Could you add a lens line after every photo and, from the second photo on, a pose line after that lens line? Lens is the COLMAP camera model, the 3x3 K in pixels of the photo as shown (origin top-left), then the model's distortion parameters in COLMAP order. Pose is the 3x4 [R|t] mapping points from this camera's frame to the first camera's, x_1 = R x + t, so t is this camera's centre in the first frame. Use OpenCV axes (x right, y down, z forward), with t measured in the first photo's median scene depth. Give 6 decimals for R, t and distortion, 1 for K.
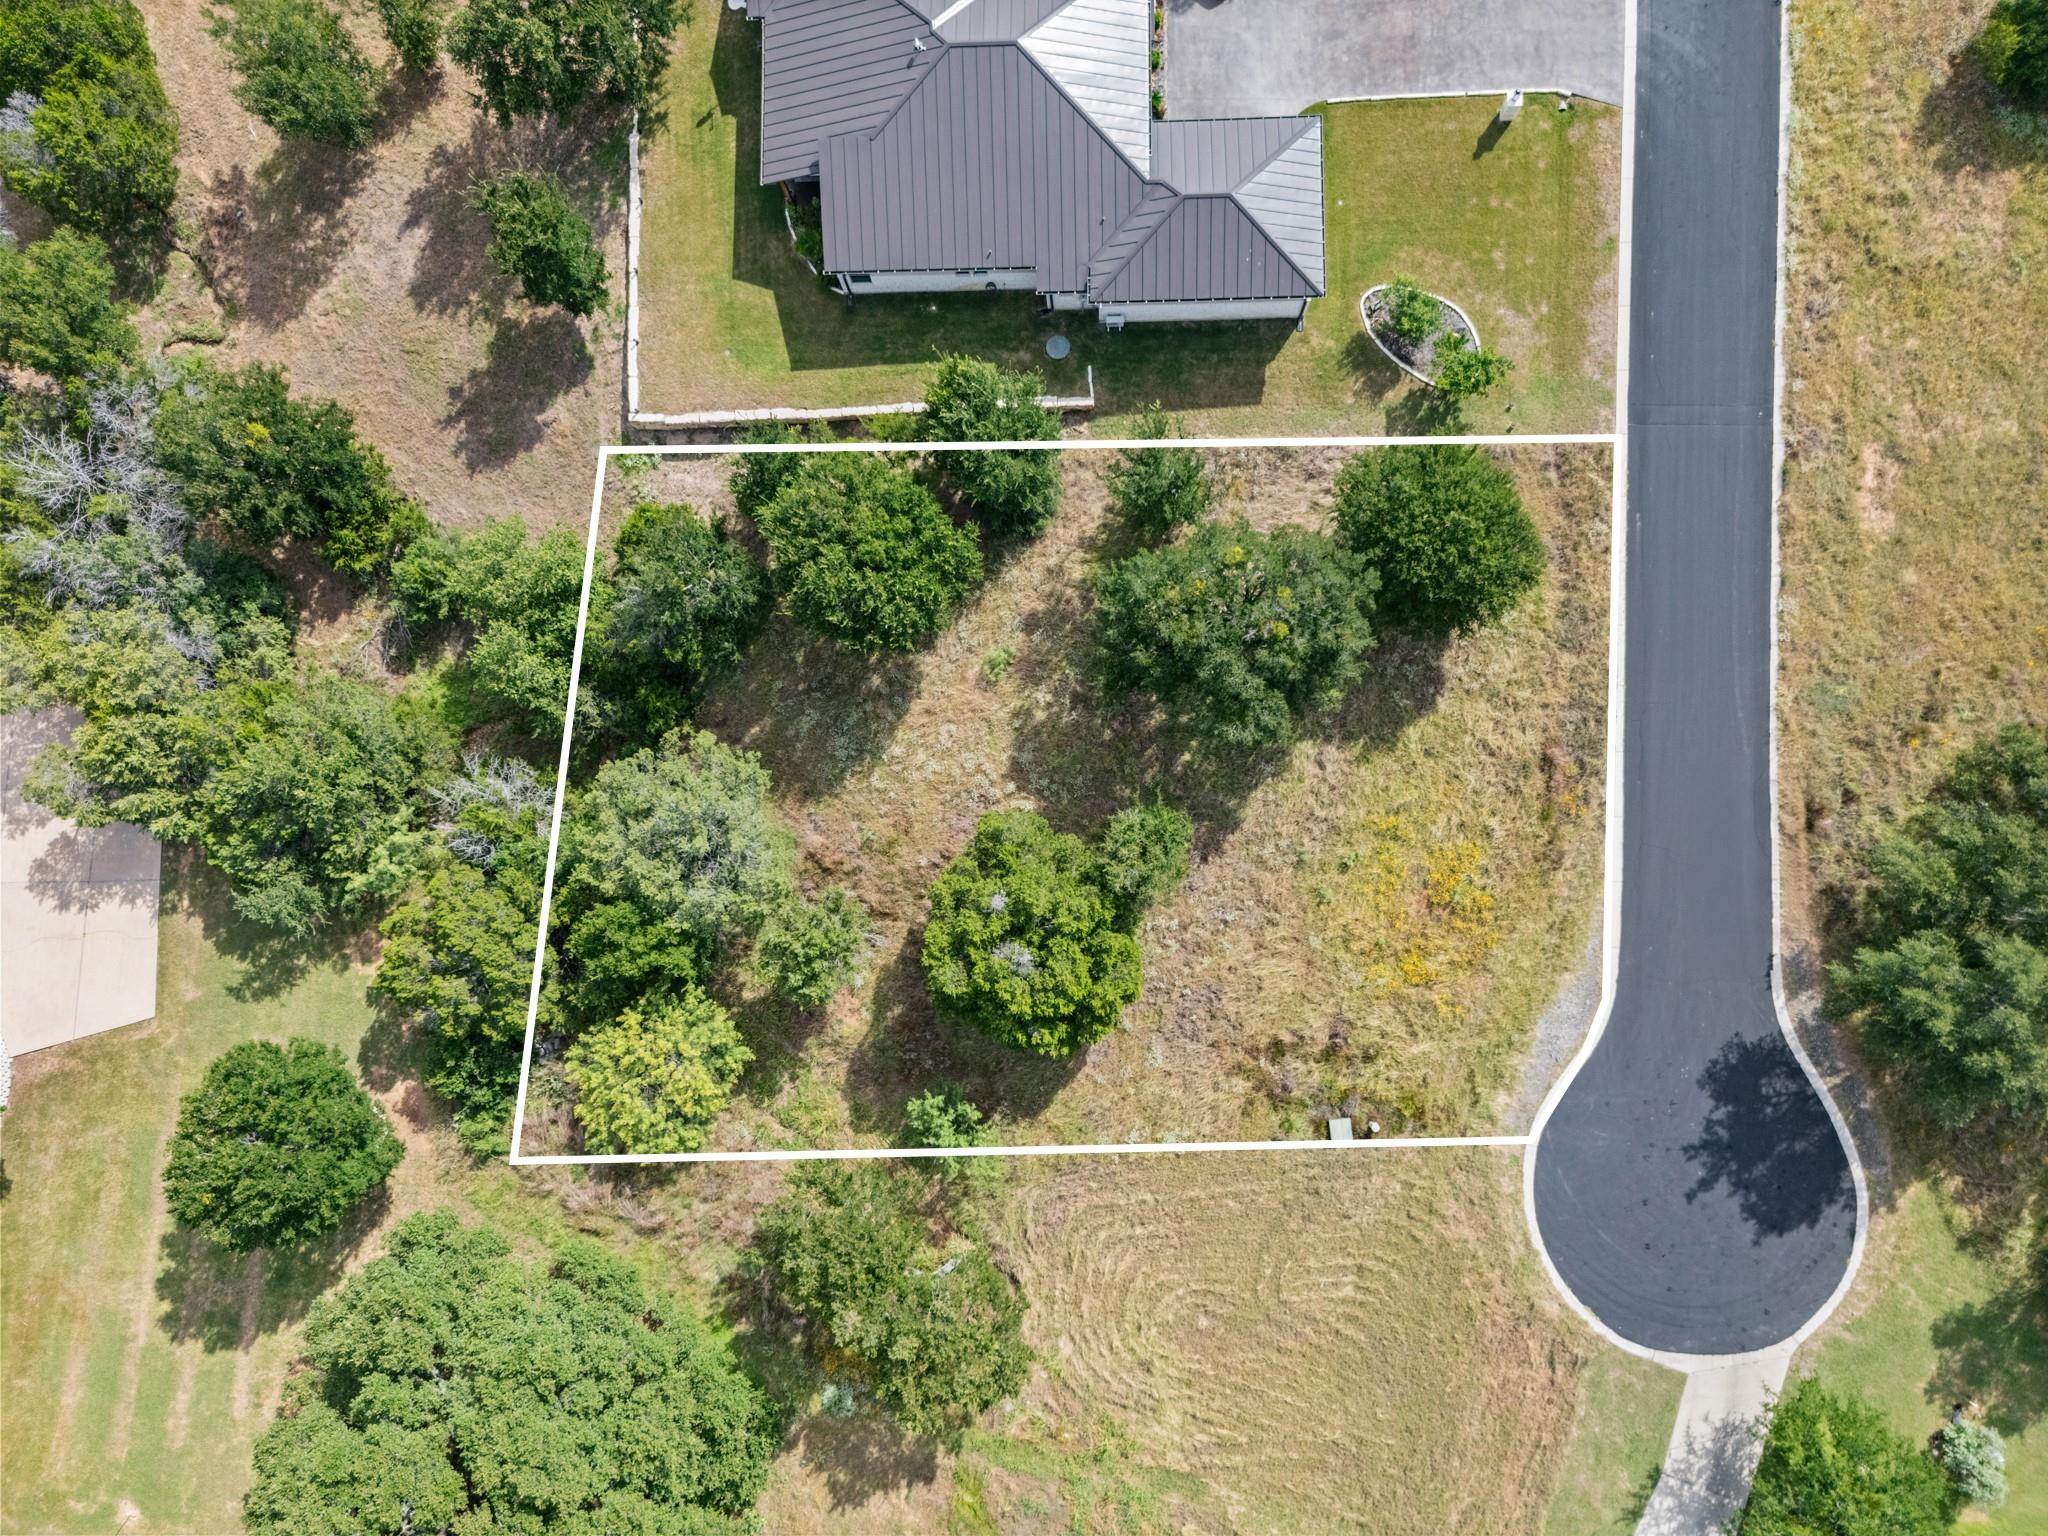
lens RADIAL K [[1504.4, 0, 1029.5], [0, 1504.4, 760.0], [0, 0, 1]] dist [0.073265, -0.069311]
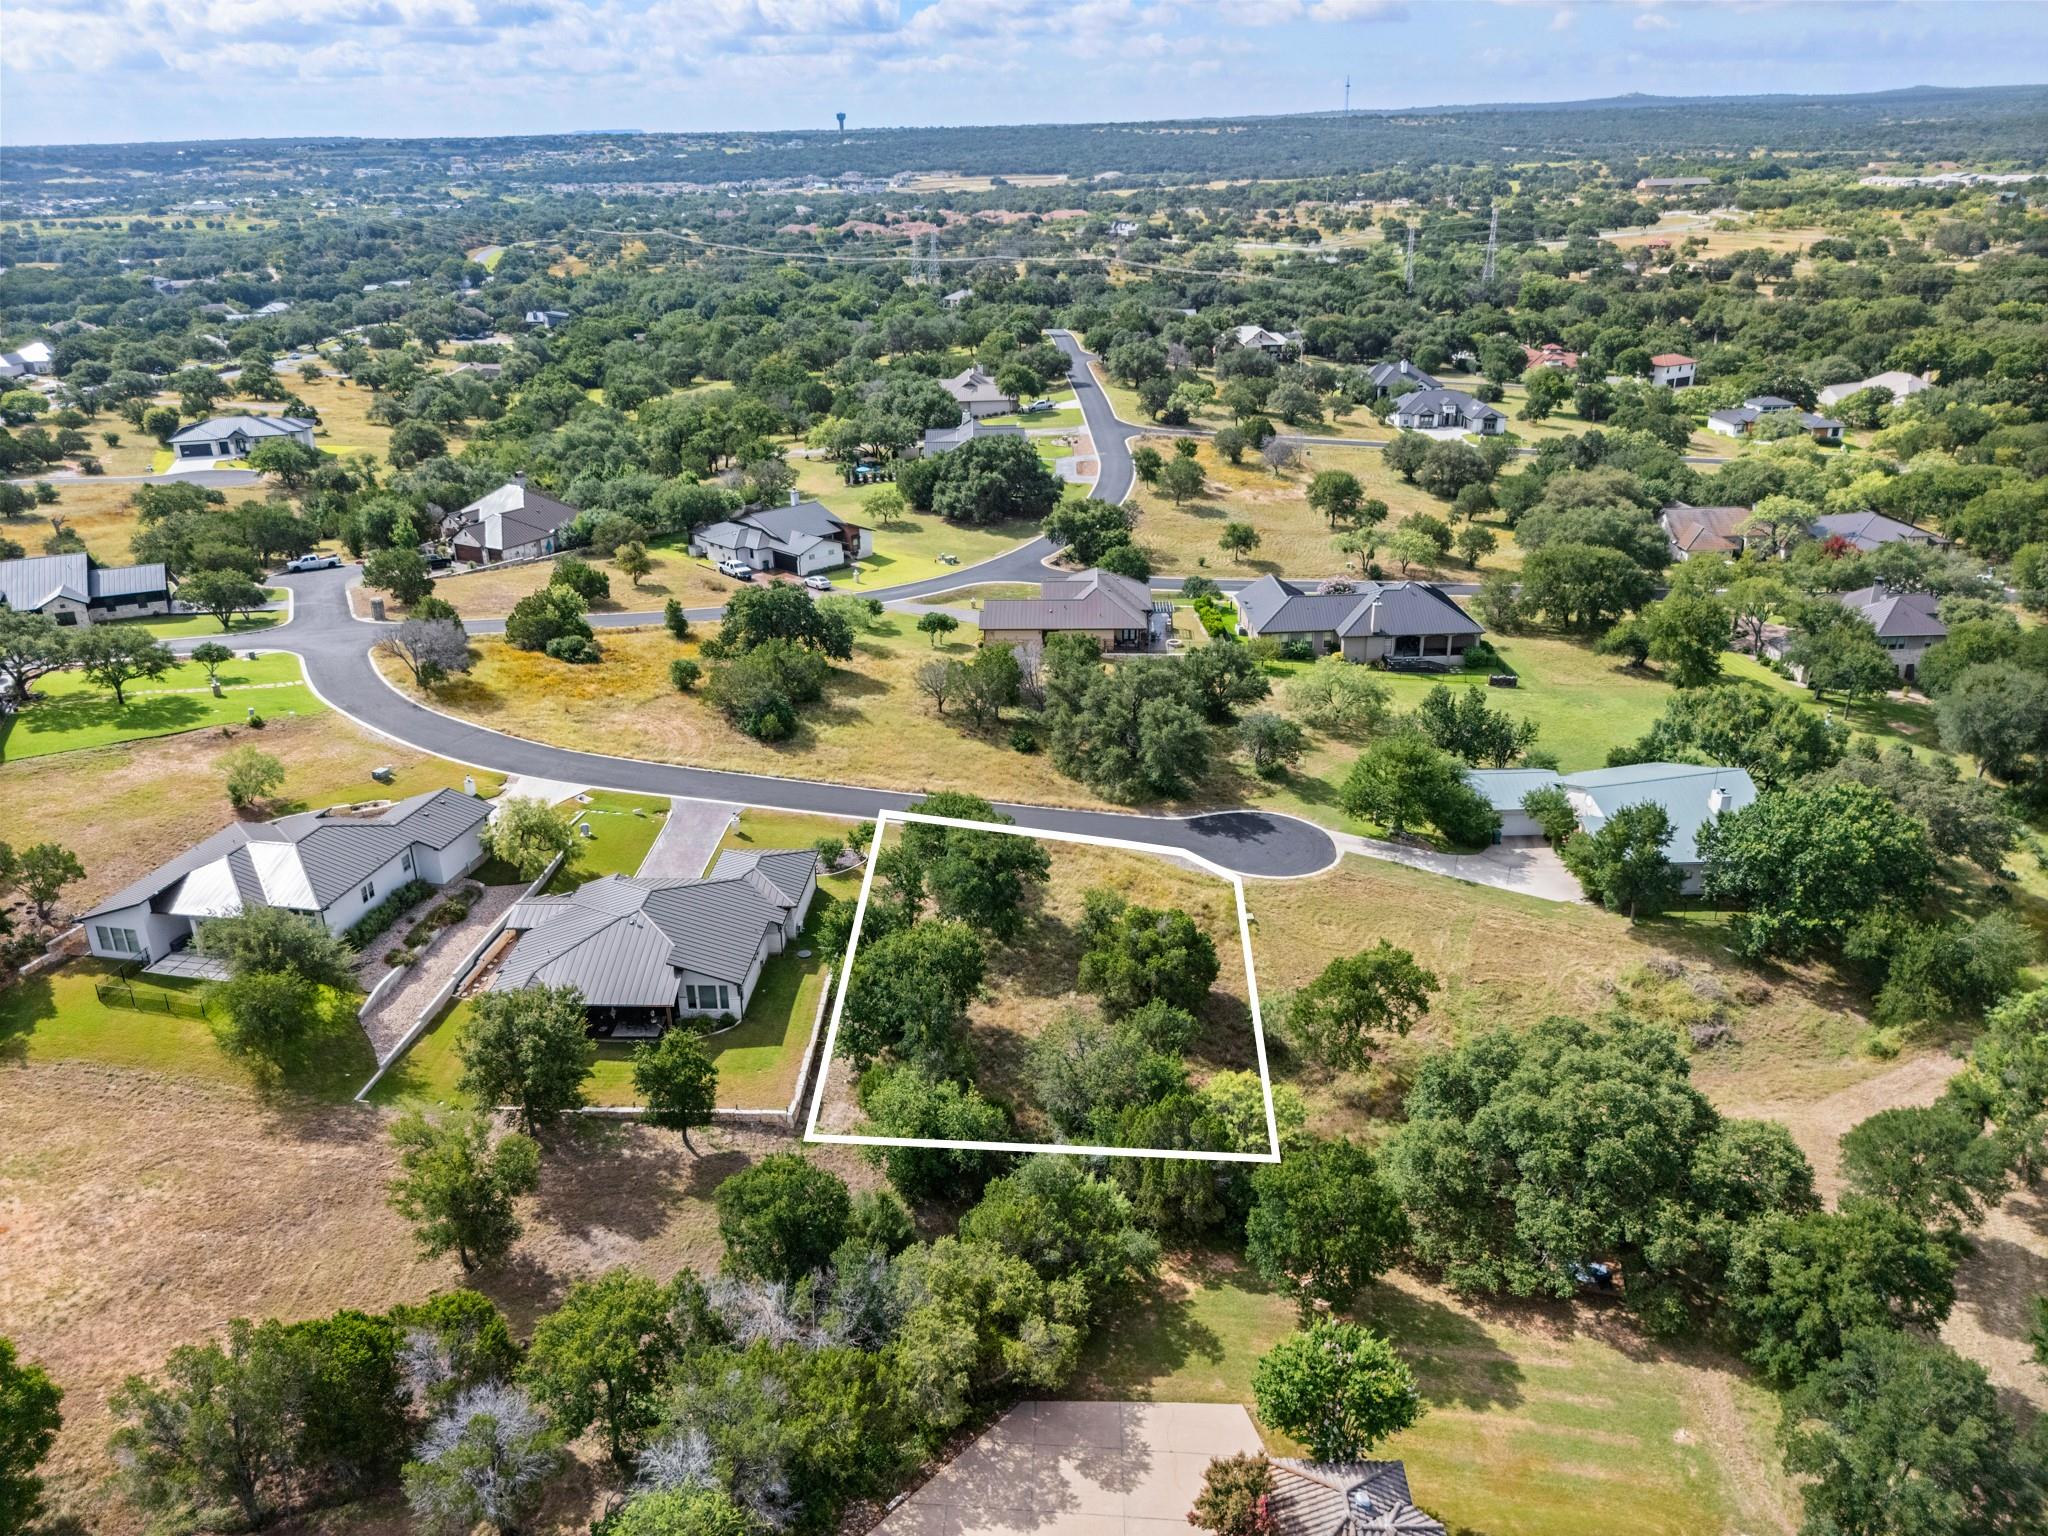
lens RADIAL K [[1504.4, 0, 1018.3], [0, 1504.4, 767.2], [0, 0, 1]] dist [0.073265, -0.069311]
pose [[0.055538, -0.340529, 0.938592, -1.522712], [0.993793, 0.109602, -0.019040, -0.024947], [-0.096388, 0.933824, 0.344502, 0.207592]]
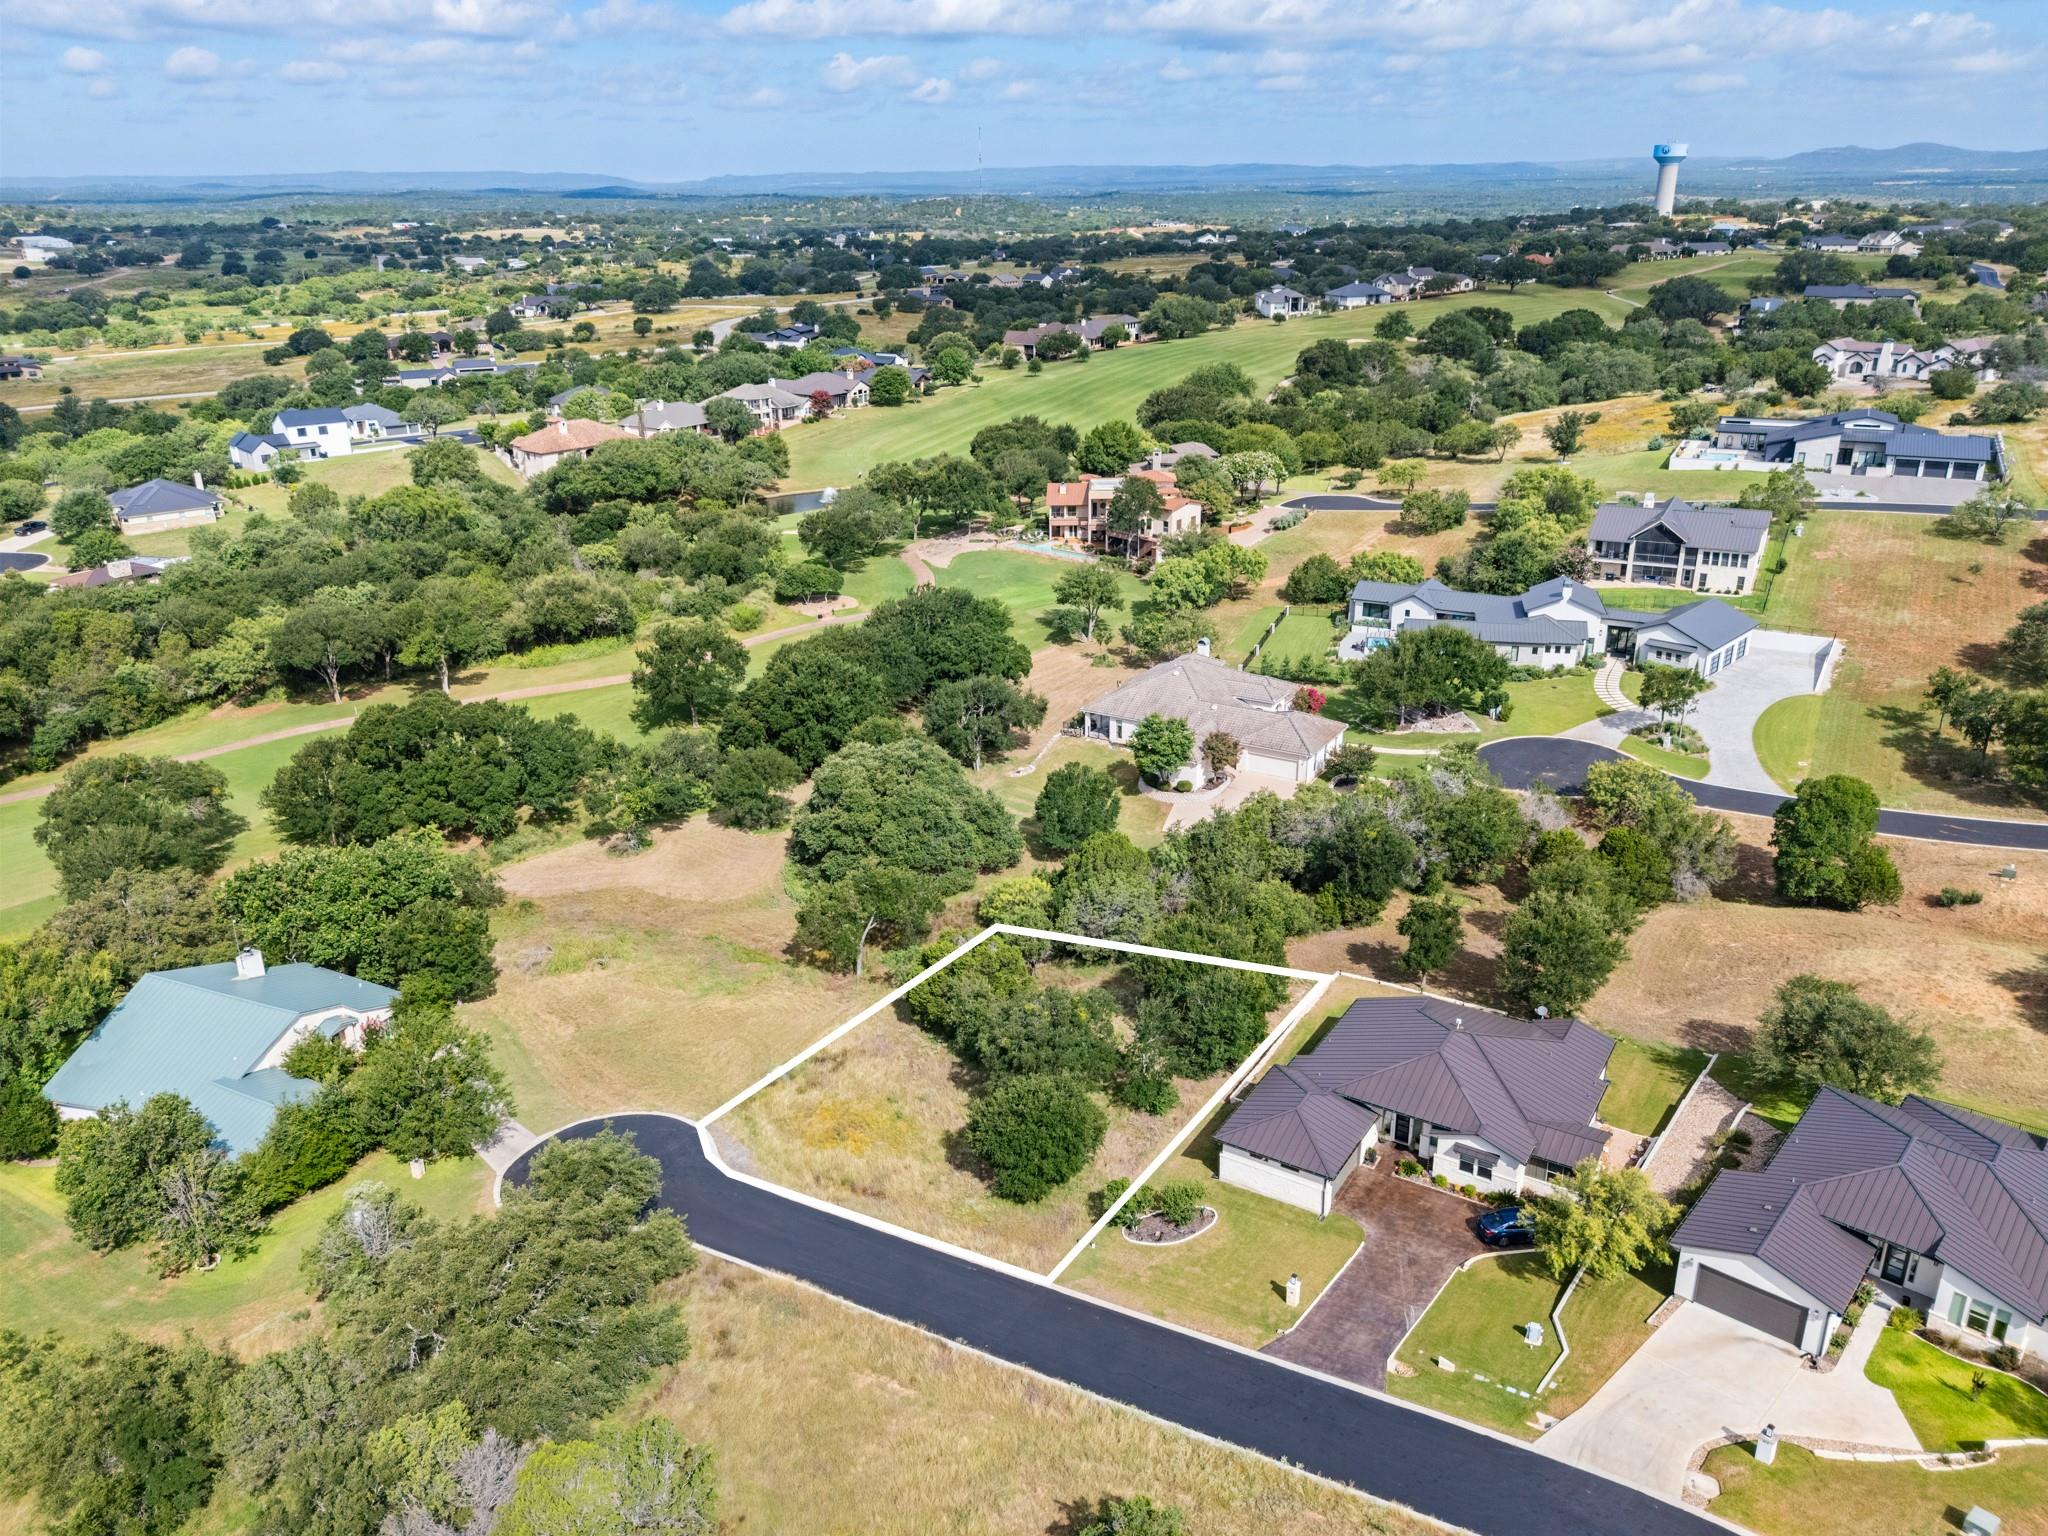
lens RADIAL K [[1504.4, 0, 1015.7], [0, 1504.4, 769.2], [0, 0, 1]] dist [0.073265, -0.069311]
pose [[-0.541296, 0.355913, -0.761791, 1.263576], [-0.829664, -0.078906, 0.552658, -0.914497], [0.136588, 0.931182, 0.337999, 0.134018]]
